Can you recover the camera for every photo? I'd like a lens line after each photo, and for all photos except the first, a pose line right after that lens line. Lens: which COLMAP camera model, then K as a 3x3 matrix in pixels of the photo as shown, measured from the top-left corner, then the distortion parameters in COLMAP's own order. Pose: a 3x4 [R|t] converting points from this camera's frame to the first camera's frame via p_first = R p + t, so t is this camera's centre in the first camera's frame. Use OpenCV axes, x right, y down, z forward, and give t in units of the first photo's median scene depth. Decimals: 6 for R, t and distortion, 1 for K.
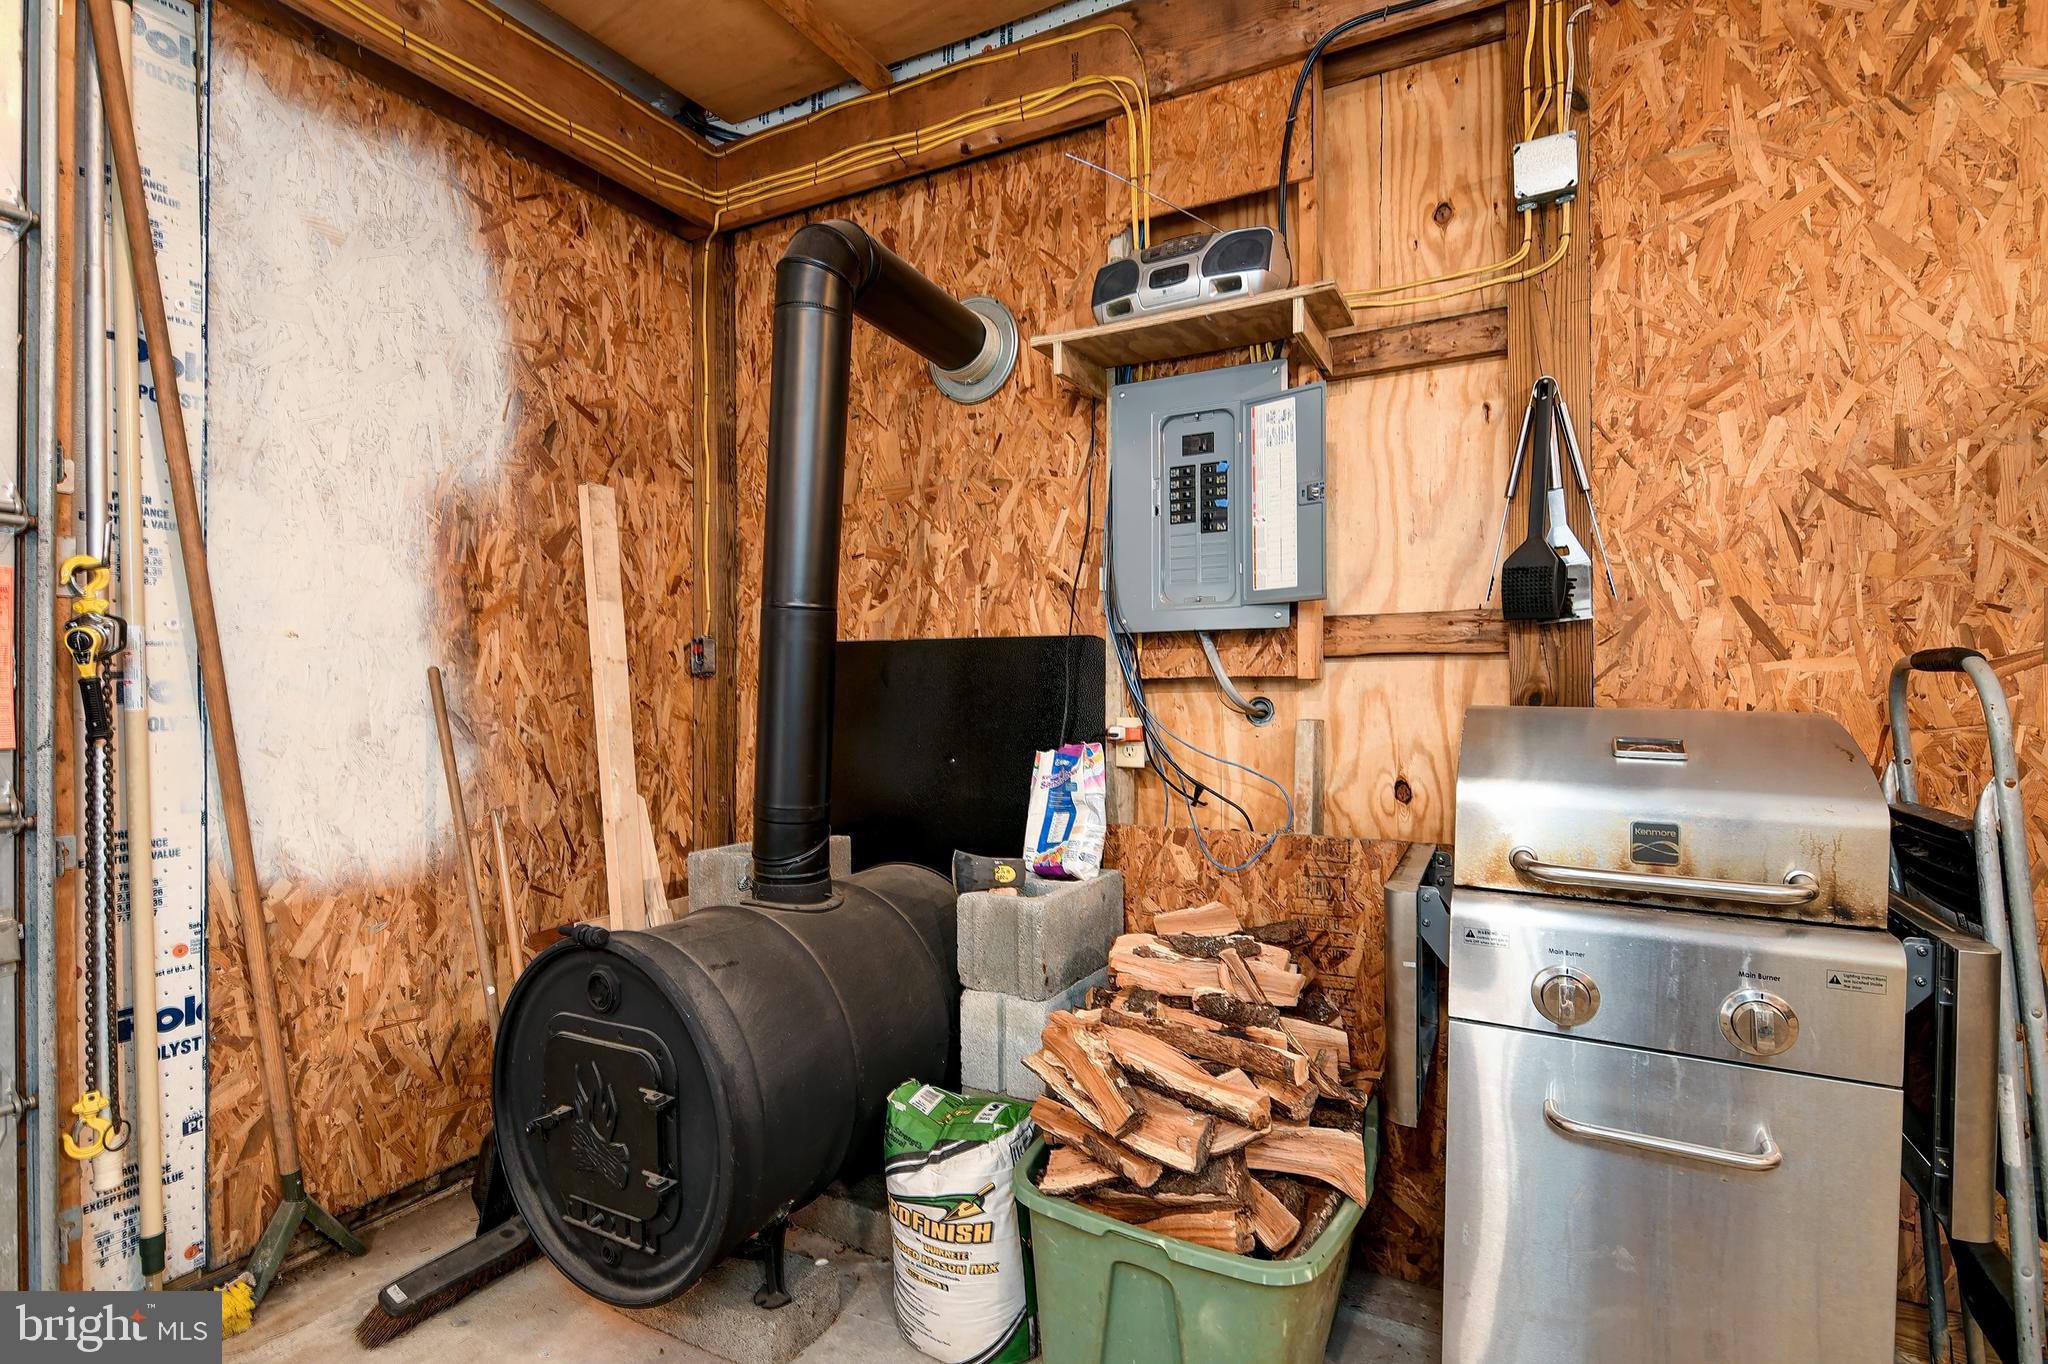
lens RADIAL K [[990.6, 0, 988.0], [0, 990.6, 686.7], [0, 0, 1]] dist [-0.001330, -0.001961]
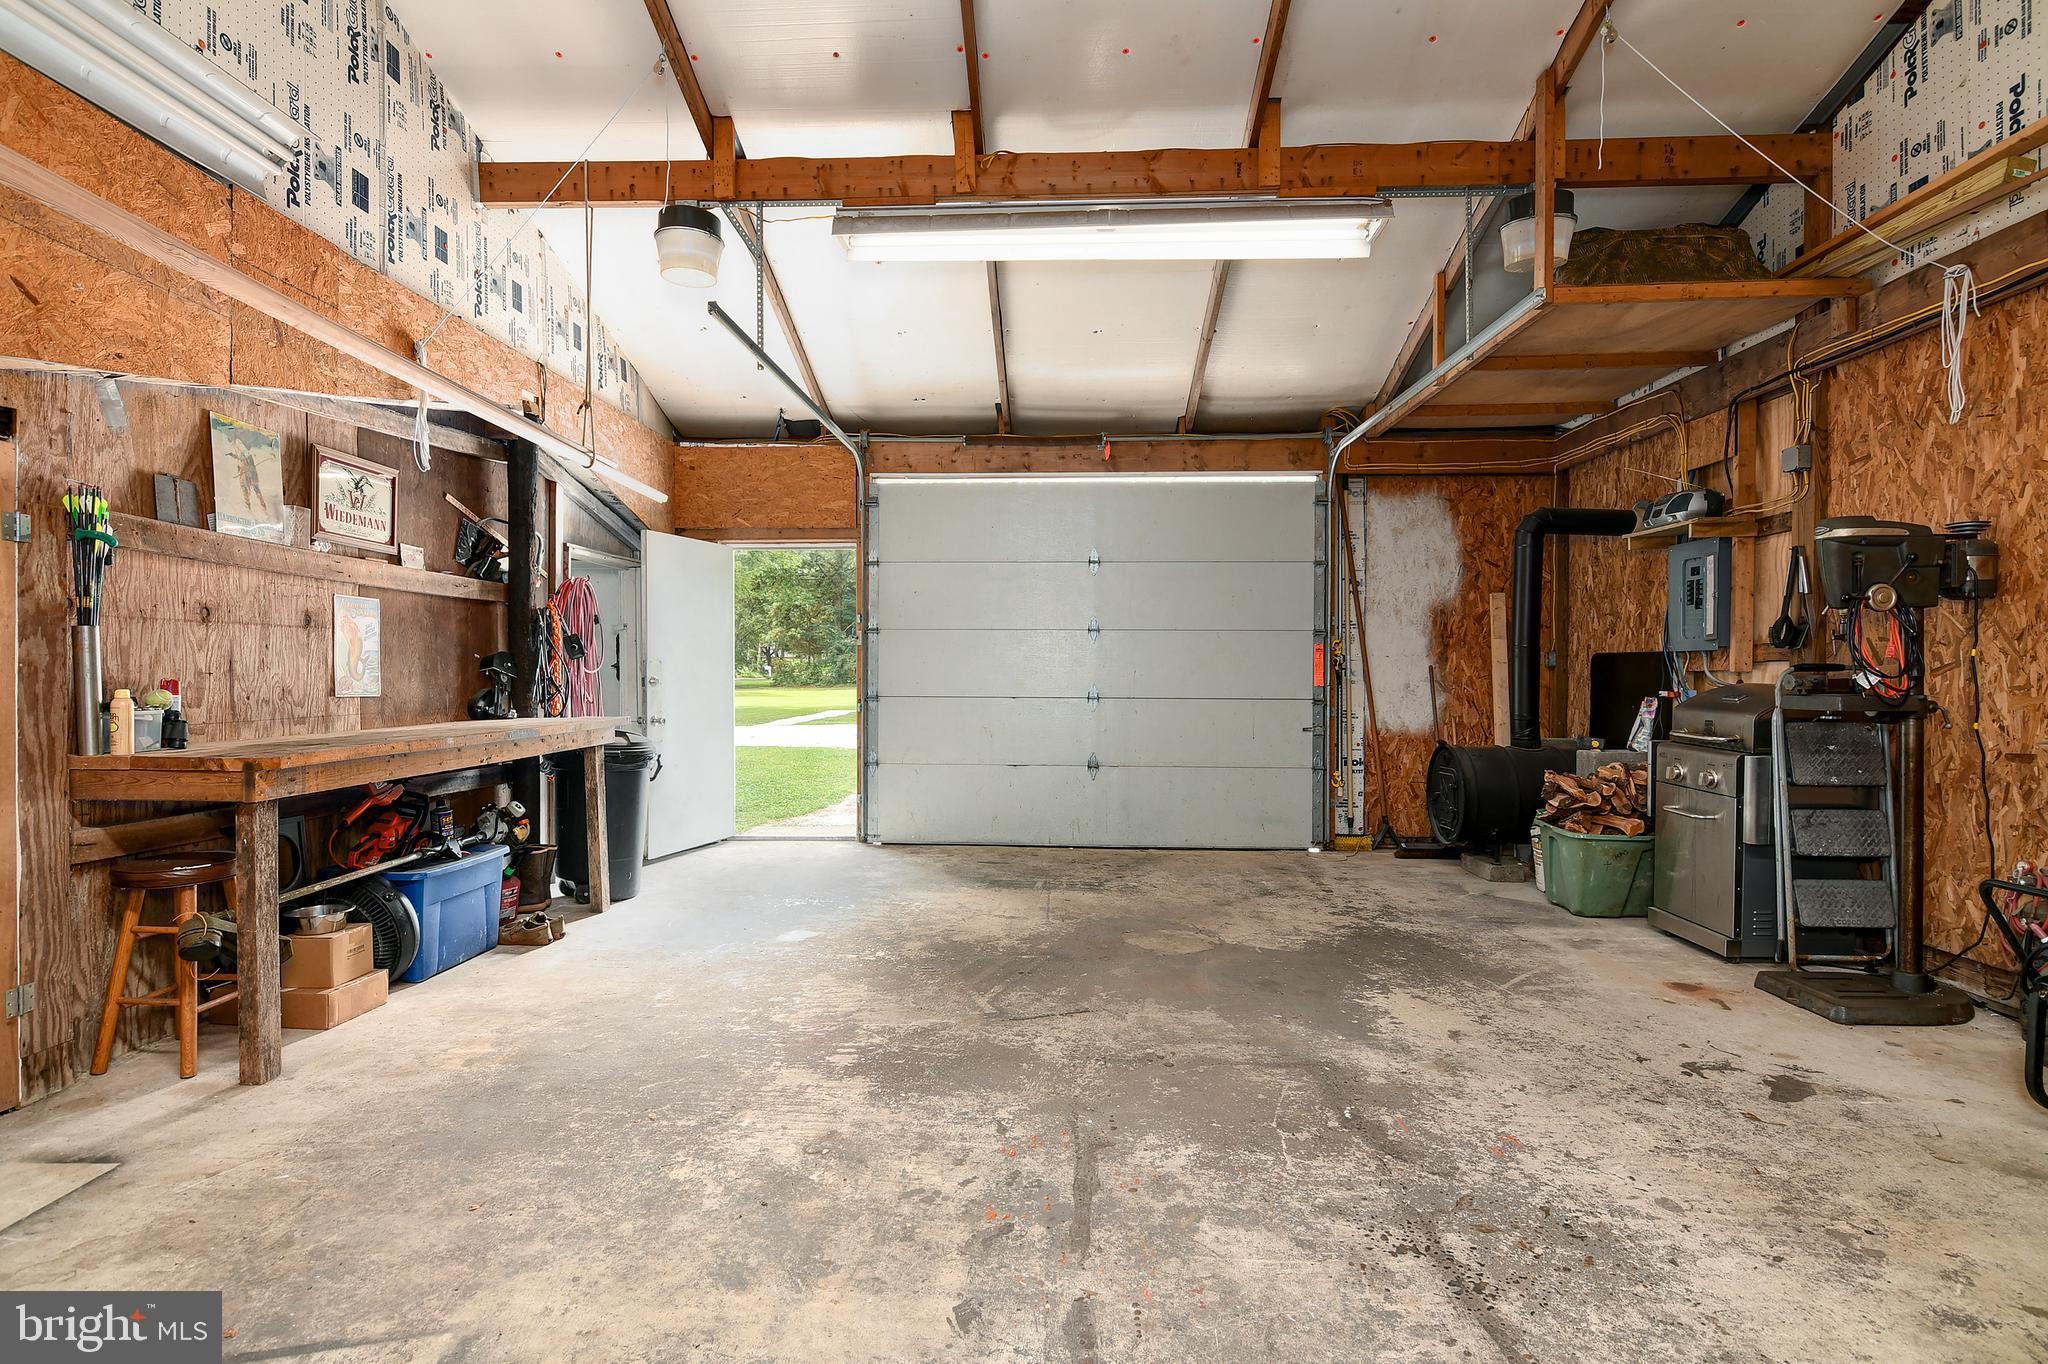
lens RADIAL K [[990.6, 0, 1019.0], [0, 990.6, 675.7], [0, 0, 1]] dist [-0.001330, -0.001961]
pose [[0.454810, 0.009211, -0.890541, 1.593100], [-0.001355, 0.999953, 0.009650, -0.017678], [0.890587, -0.003182, 0.454801, -1.515565]]
